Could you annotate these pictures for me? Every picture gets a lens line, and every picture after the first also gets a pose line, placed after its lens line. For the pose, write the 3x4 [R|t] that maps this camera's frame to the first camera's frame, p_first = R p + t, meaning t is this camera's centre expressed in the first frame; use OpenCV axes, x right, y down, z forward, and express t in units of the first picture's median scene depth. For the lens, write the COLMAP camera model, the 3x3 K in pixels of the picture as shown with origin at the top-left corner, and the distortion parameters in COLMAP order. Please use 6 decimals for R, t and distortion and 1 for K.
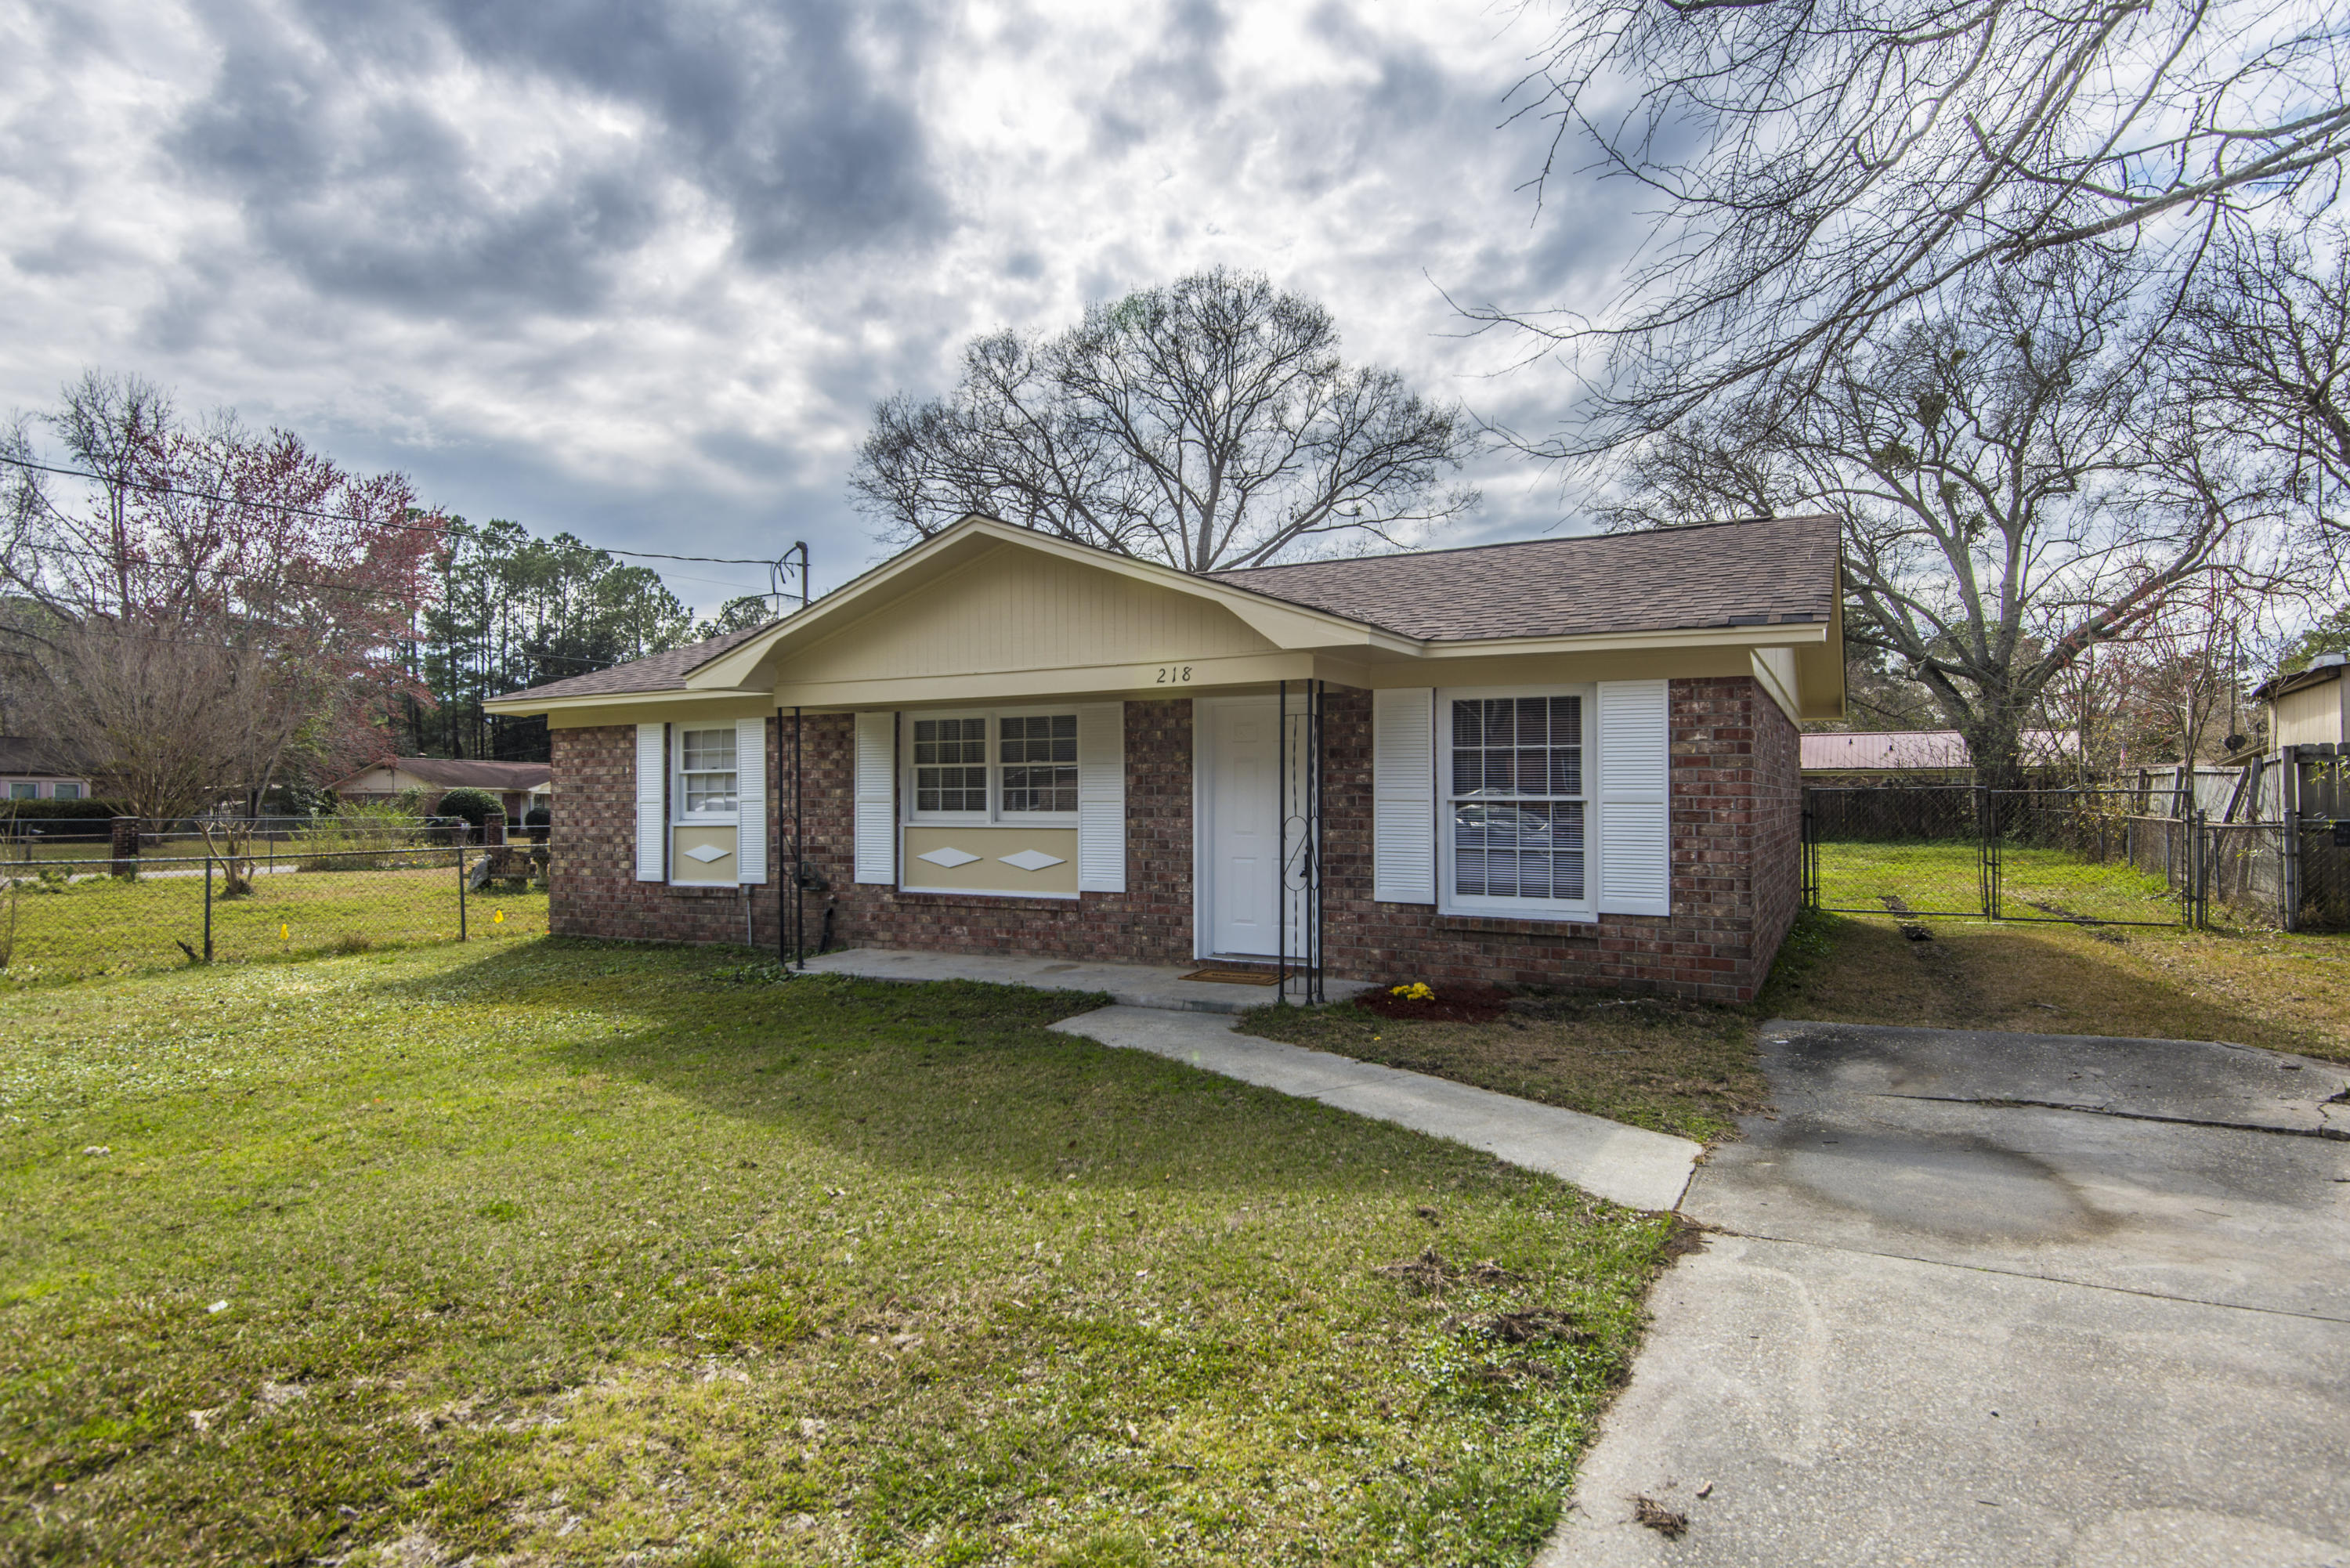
lens RADIAL K [[1242.9, 0, 1170.8], [0, 1242.9, 790.0], [0, 0, 1]] dist [0.005503, 0.000358]
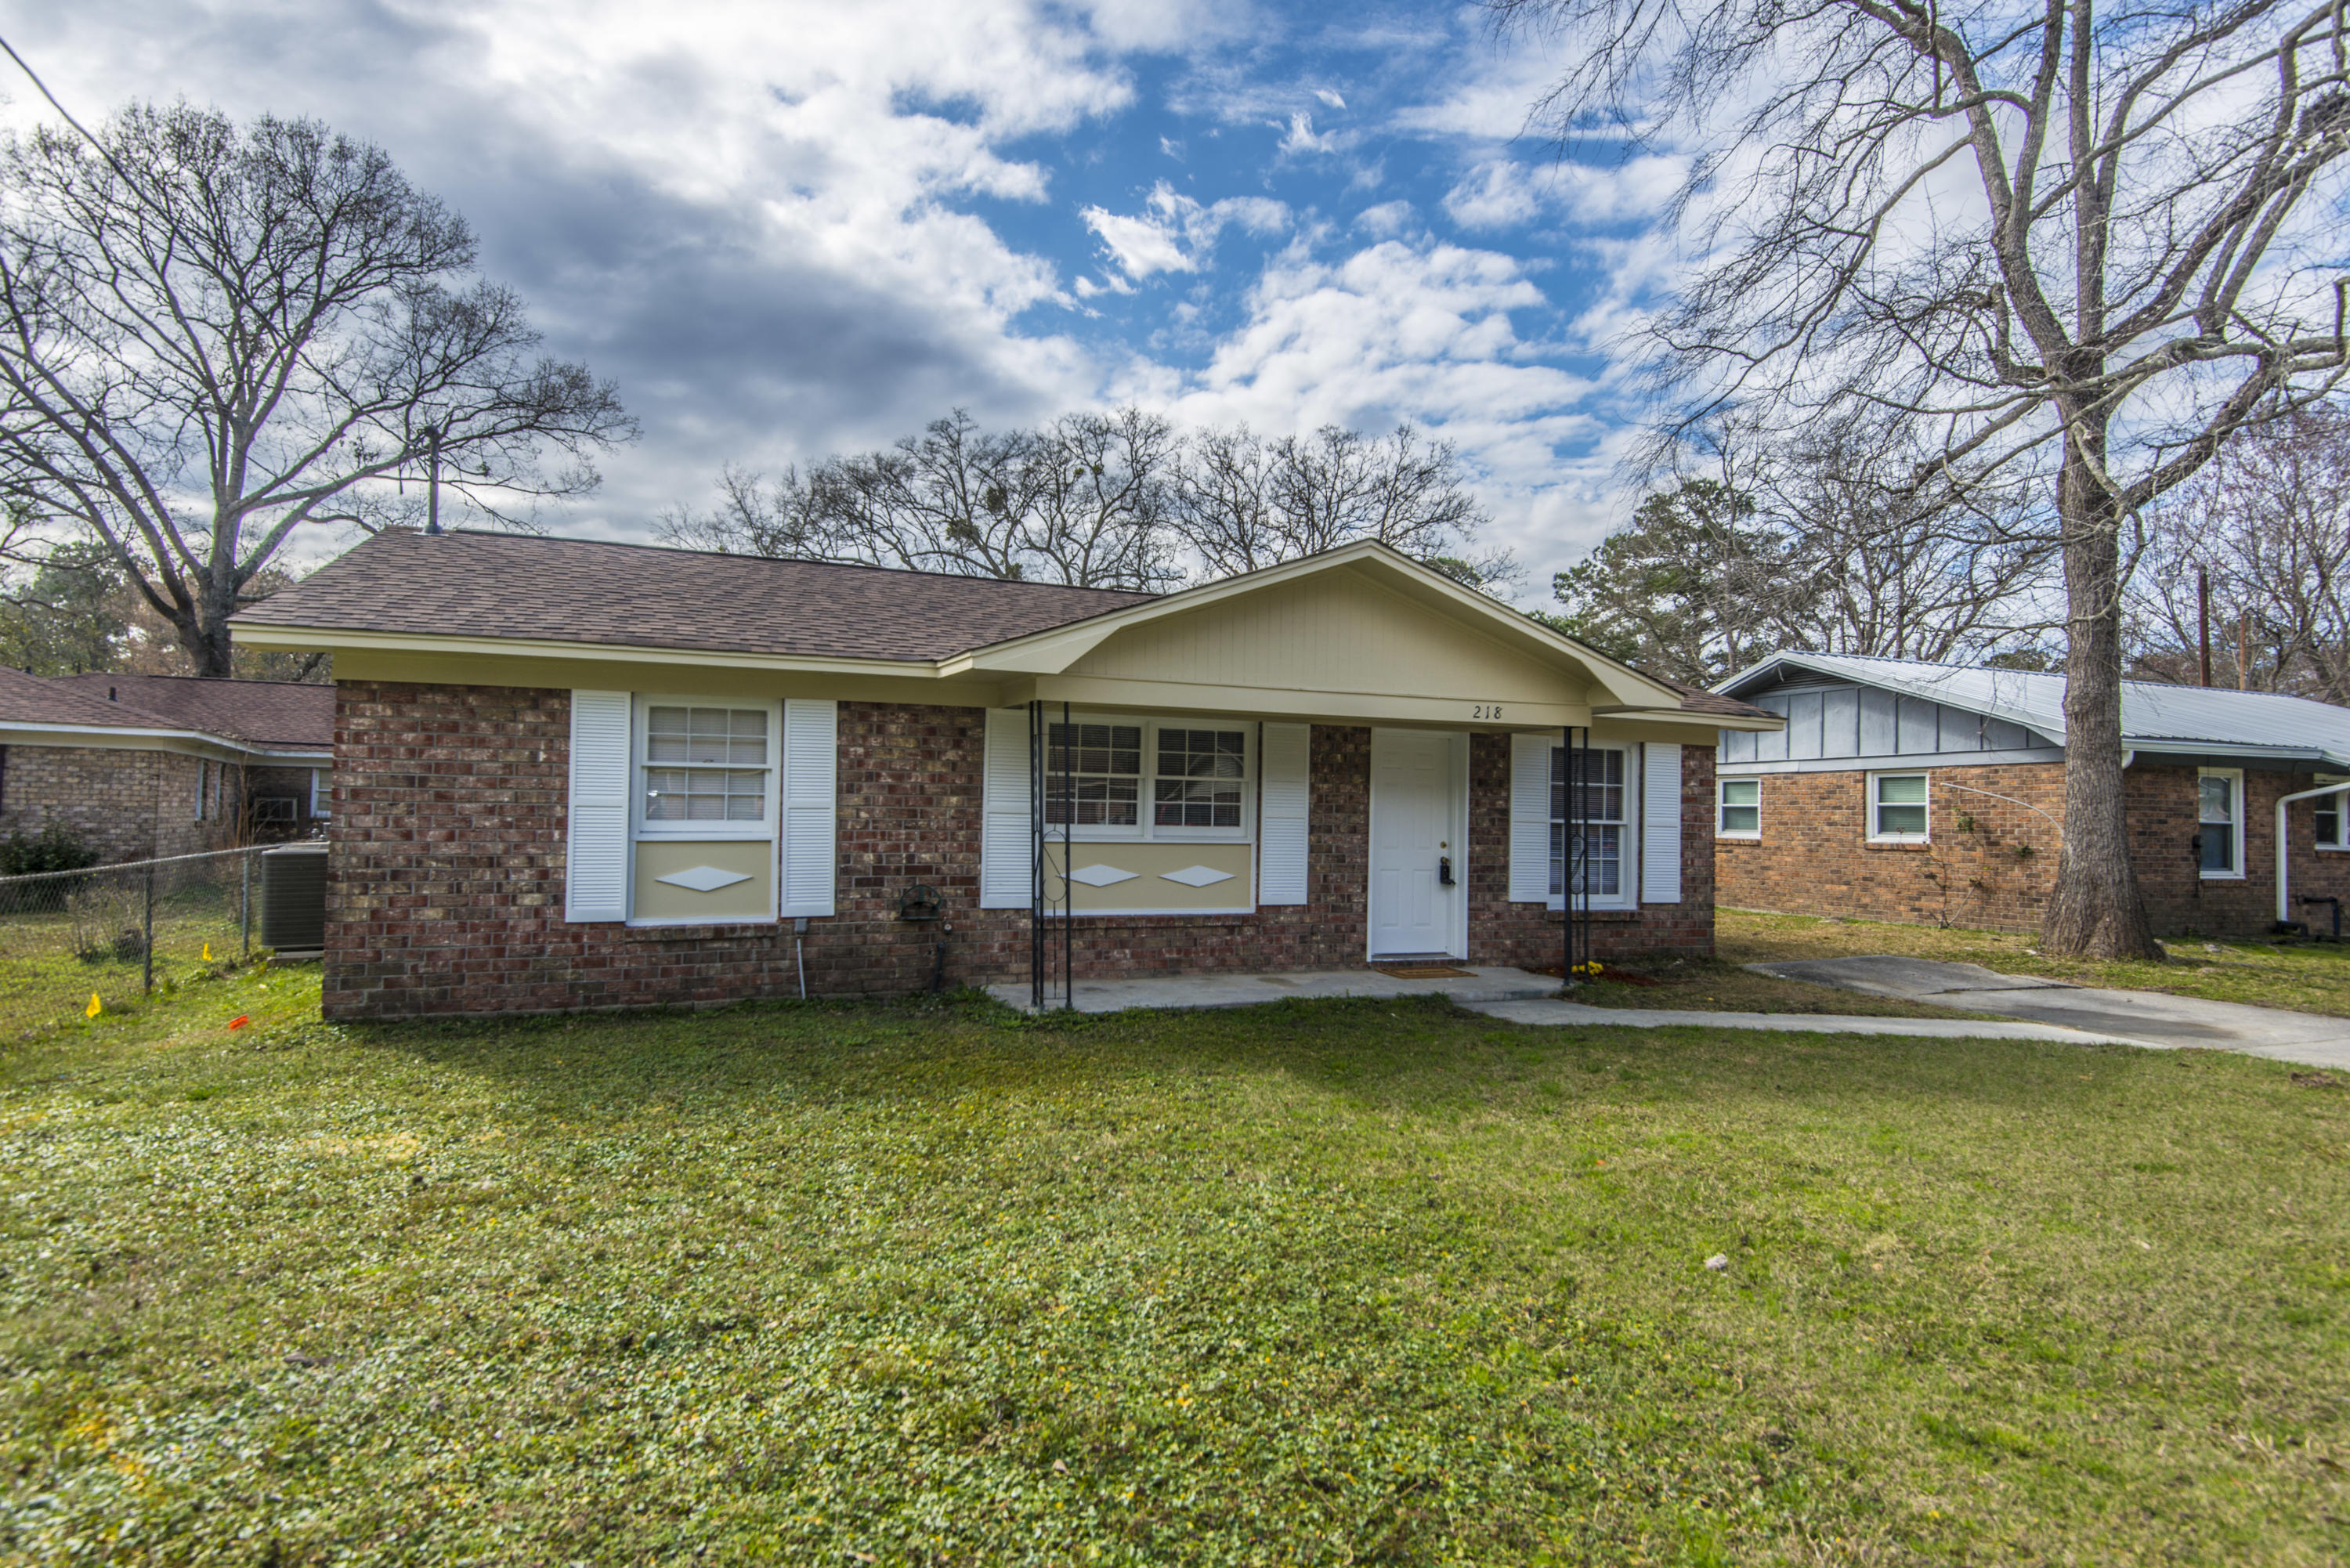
lens RADIAL K [[1242.9, 0, 1174.6], [0, 1242.9, 787.2], [0, 0, 1]] dist [0.005503, 0.000358]
pose [[0.651743, 0.033340, 0.757707, -0.848099], [-0.023887, 0.999440, -0.023430, 0.009398], [-0.758064, -0.002829, 0.652174, 0.366047]]
